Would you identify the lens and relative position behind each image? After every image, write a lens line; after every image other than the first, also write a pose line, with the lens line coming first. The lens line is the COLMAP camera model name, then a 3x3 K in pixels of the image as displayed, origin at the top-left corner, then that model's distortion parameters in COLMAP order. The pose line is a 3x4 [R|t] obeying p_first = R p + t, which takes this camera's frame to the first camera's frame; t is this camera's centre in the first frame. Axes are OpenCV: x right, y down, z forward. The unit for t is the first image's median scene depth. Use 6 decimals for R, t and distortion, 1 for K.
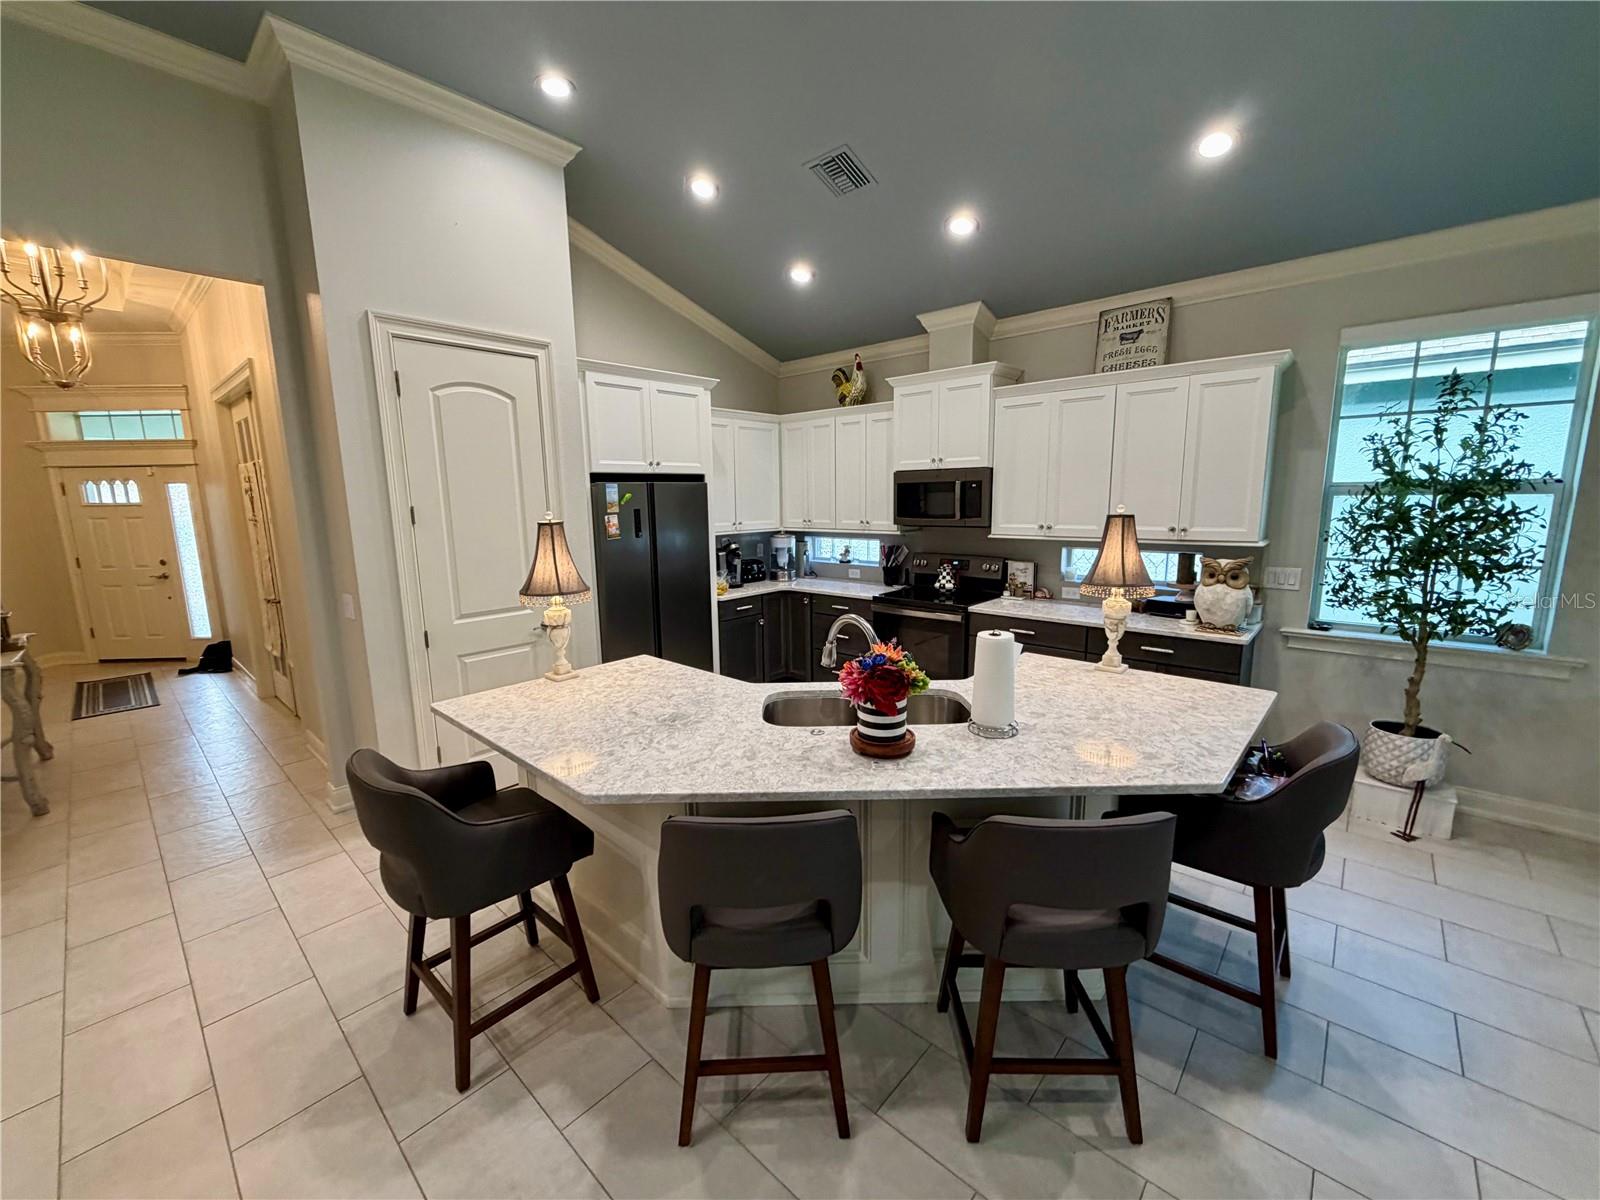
lens RADIAL K [[636.8, 0, 794.5], [0, 636.8, 598.9], [0, 0, 1]] dist [0.000220, 0.000242]
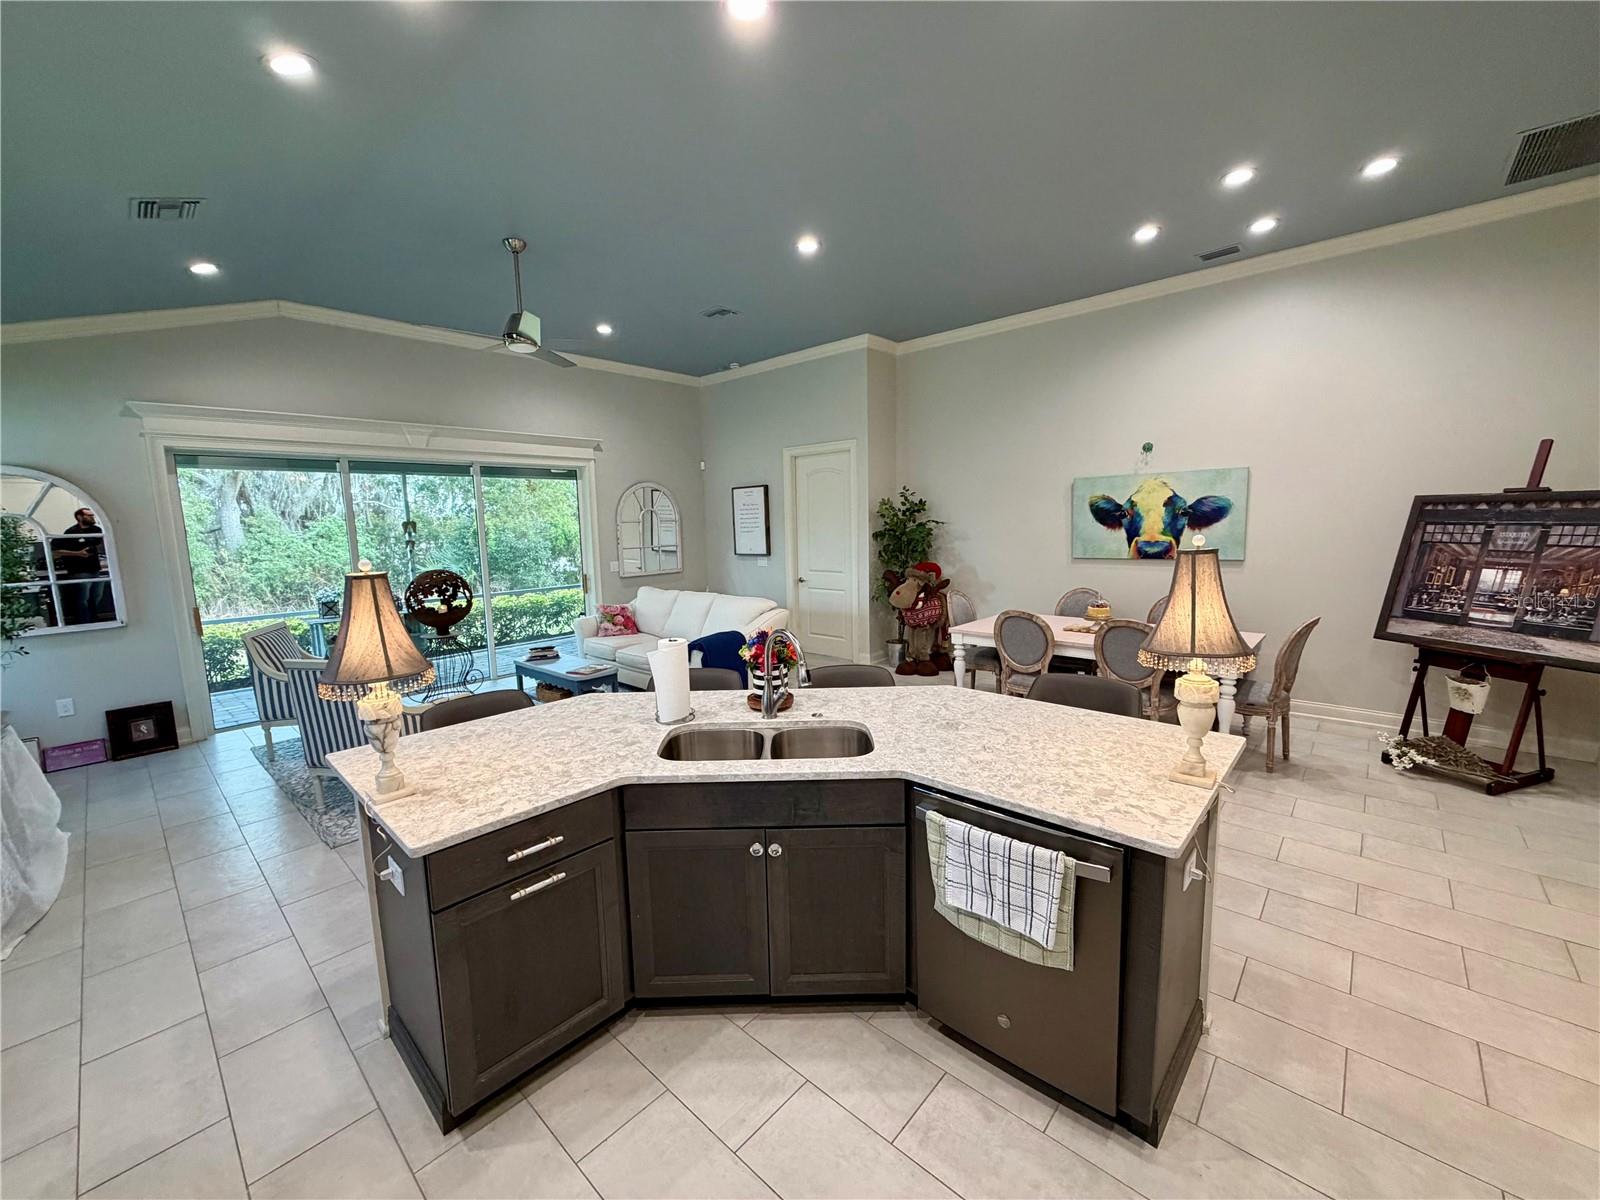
lens RADIAL K [[636.8, 0, 794.5], [0, 636.8, 598.9], [0, 0, 1]] dist [0.000220, 0.000242]
pose [[-0.999158, 0.039549, 0.010934, 0.033533], [0.041023, 0.957256, 0.286317, -0.208557], [0.000857, 0.286525, -0.958072, 1.224736]]
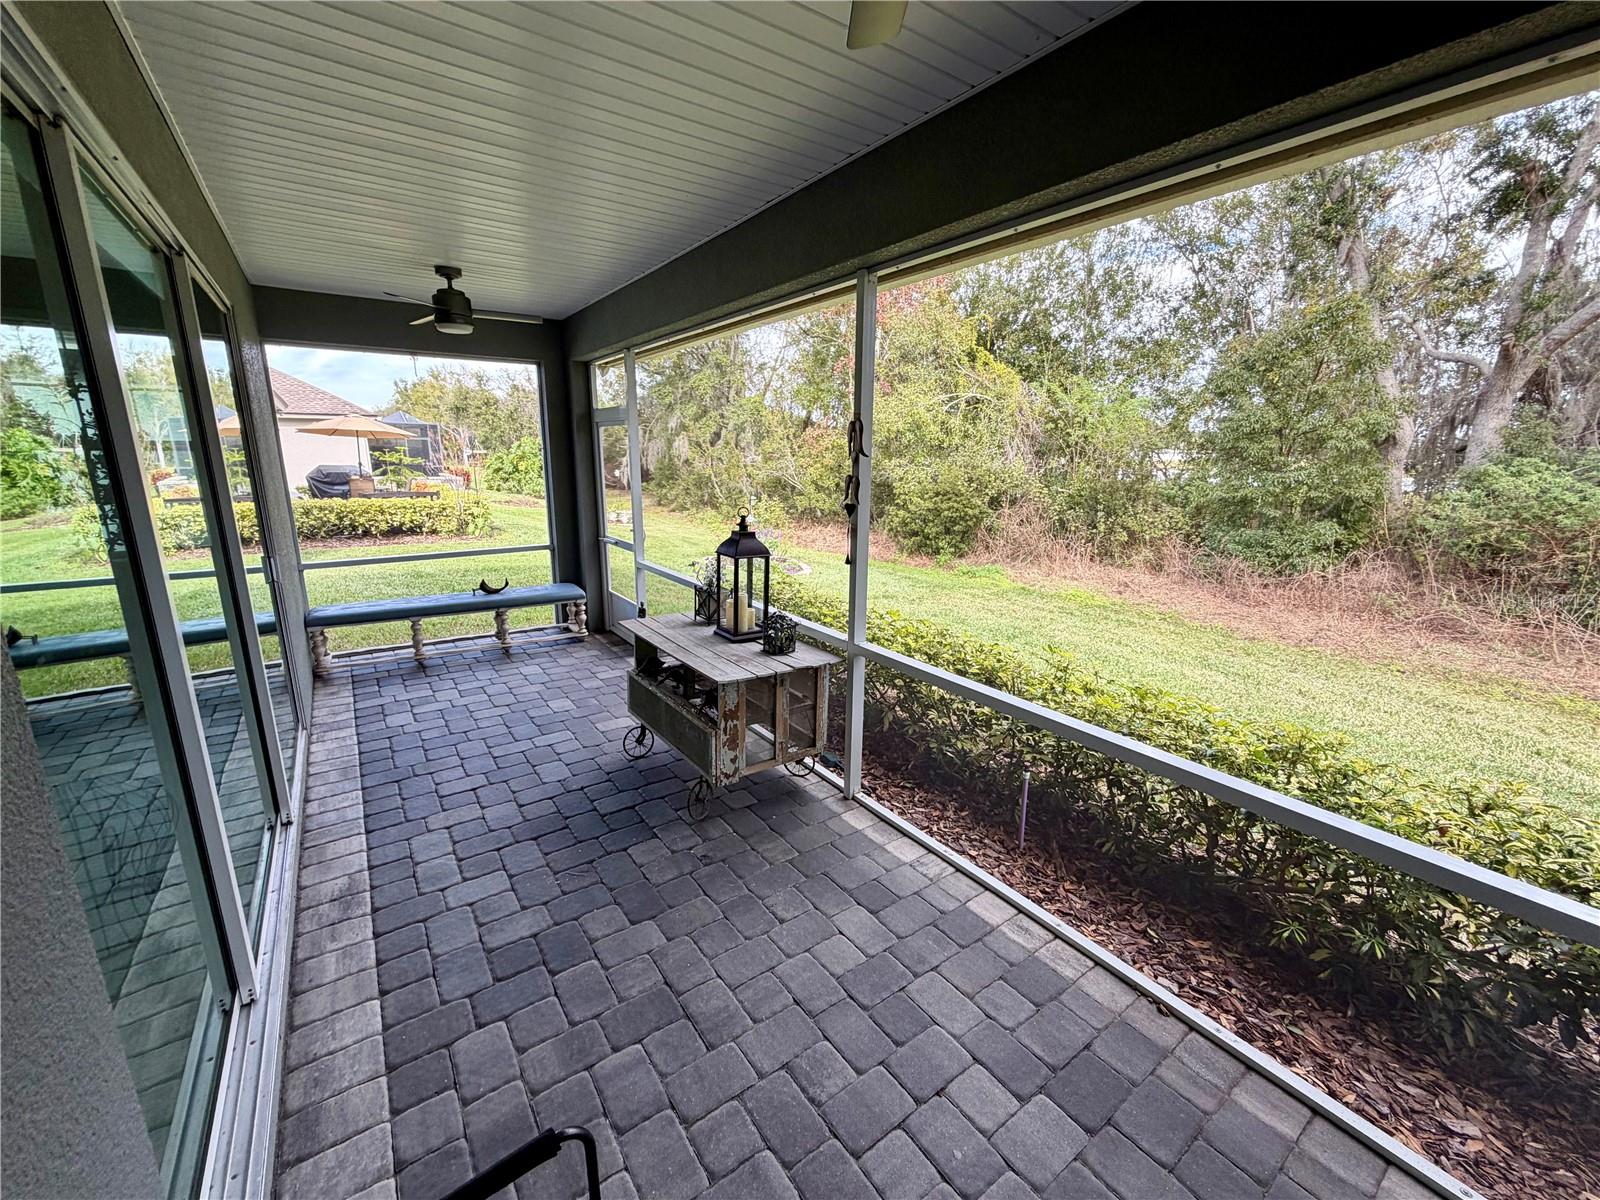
lens RADIAL K [[638.9, 0, 794.1], [0, 638.9, 598.5], [0, 0, 1]] dist [0.000789, 0.000149]
pose [[0.217592, -0.204375, 0.954403, 0.639922], [0.153483, 0.972831, 0.173329, 0.201142], [-0.963897, 0.108770, 0.243048, -1.225387]]
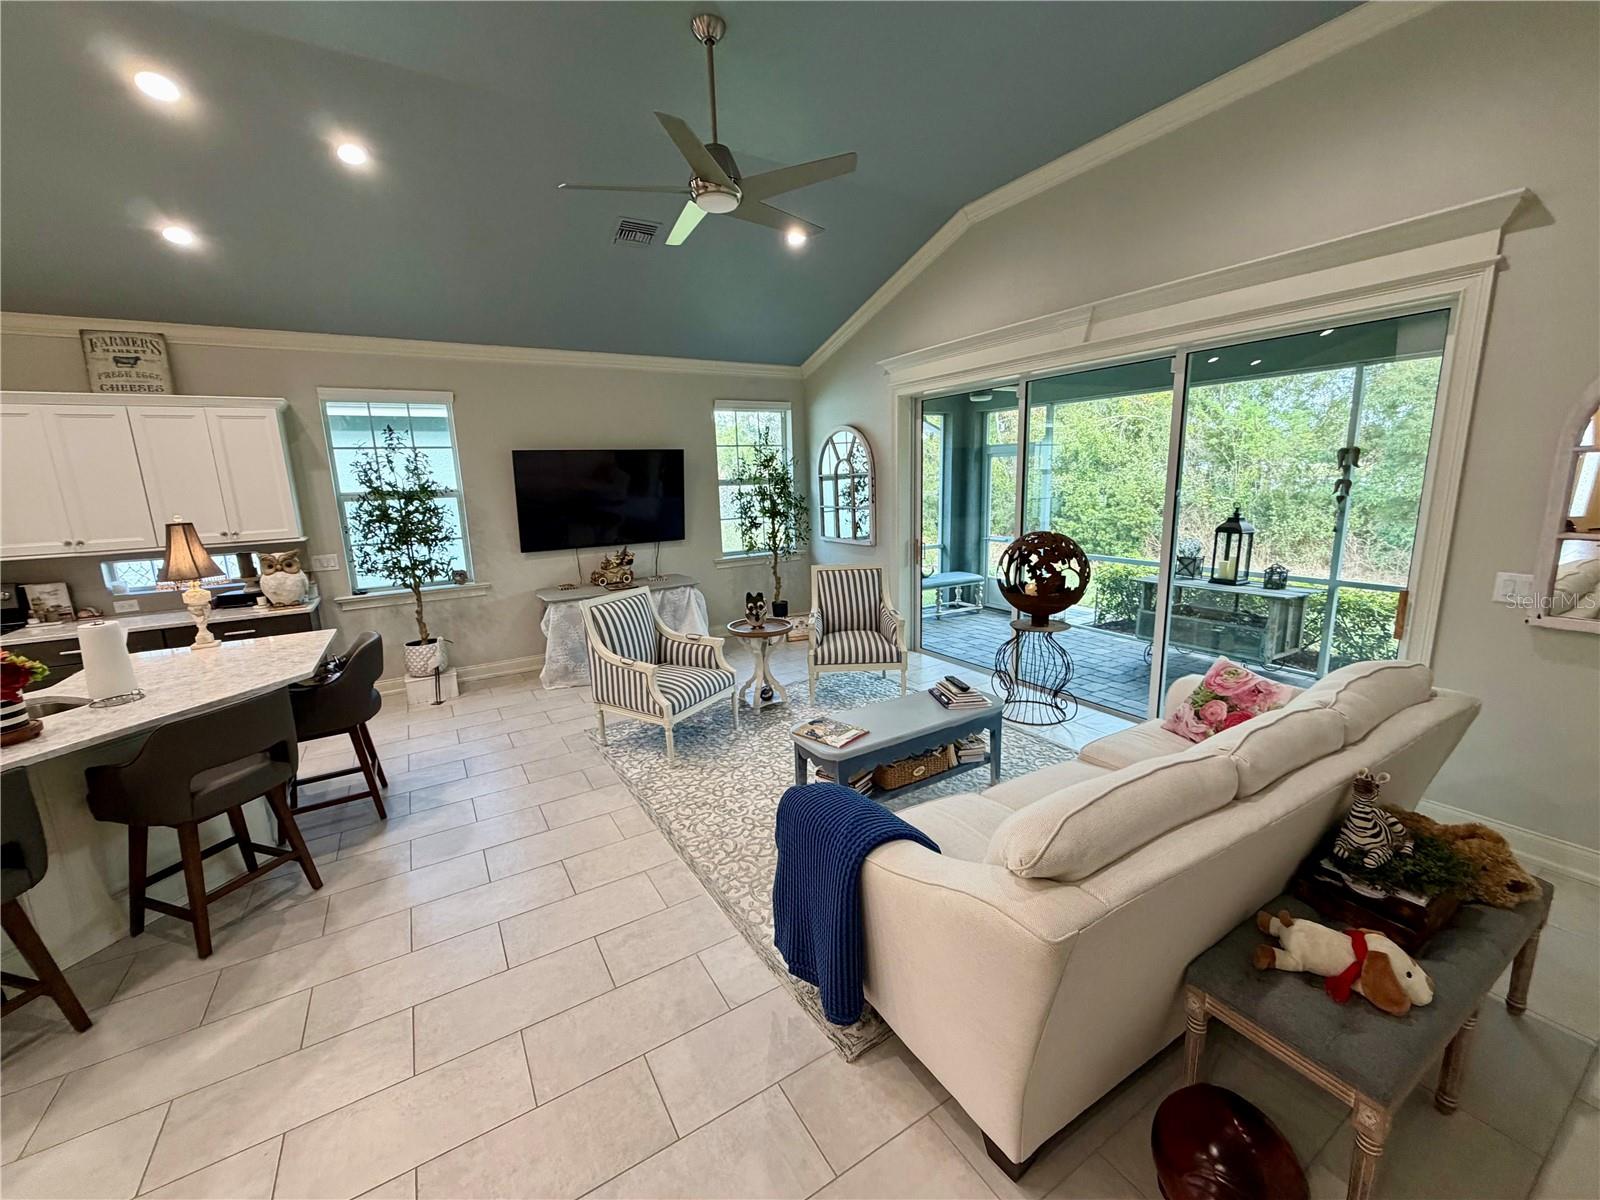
lens RADIAL K [[638.9, 0, 794.1], [0, 638.9, 598.5], [0, 0, 1]] dist [0.000789, 0.000149]
pose [[0.288027, -0.175109, 0.941476, -0.256344], [0.184823, 0.974820, 0.124768, 0.057958], [-0.939617, 0.138070, 0.313138, -0.373765]]
